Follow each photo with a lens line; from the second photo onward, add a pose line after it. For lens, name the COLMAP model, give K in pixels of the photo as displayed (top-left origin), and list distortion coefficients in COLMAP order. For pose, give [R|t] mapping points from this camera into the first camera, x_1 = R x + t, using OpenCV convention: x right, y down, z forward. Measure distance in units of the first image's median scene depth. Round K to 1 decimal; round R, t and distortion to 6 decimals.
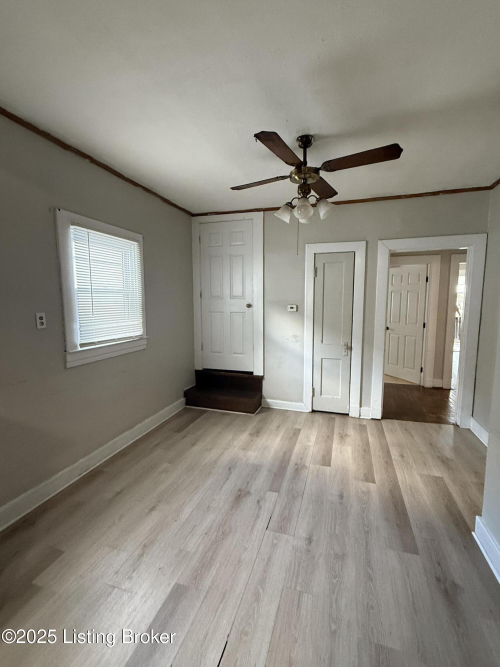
lens RADIAL K [[305.1, 0, 248.8], [0, 305.1, 336.6], [0, 0, 1]] dist [0.000328, -0.000051]
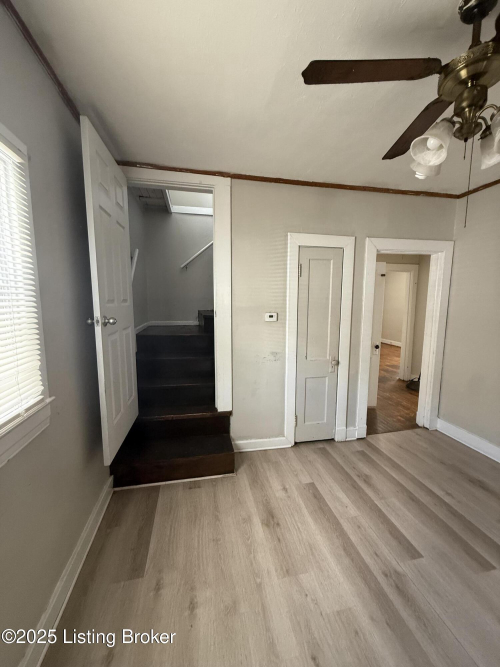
lens RADIAL K [[266.2, 0, 249.6], [0, 266.2, 332.0], [0, 0, 1]] dist [0.001128, 0.000824]
pose [[0.872877, -0.054864, 0.484845, -0.233679], [0.054776, 0.998395, 0.014362, -0.071082], [-0.484855, 0.014022, 0.874482, 0.473315]]
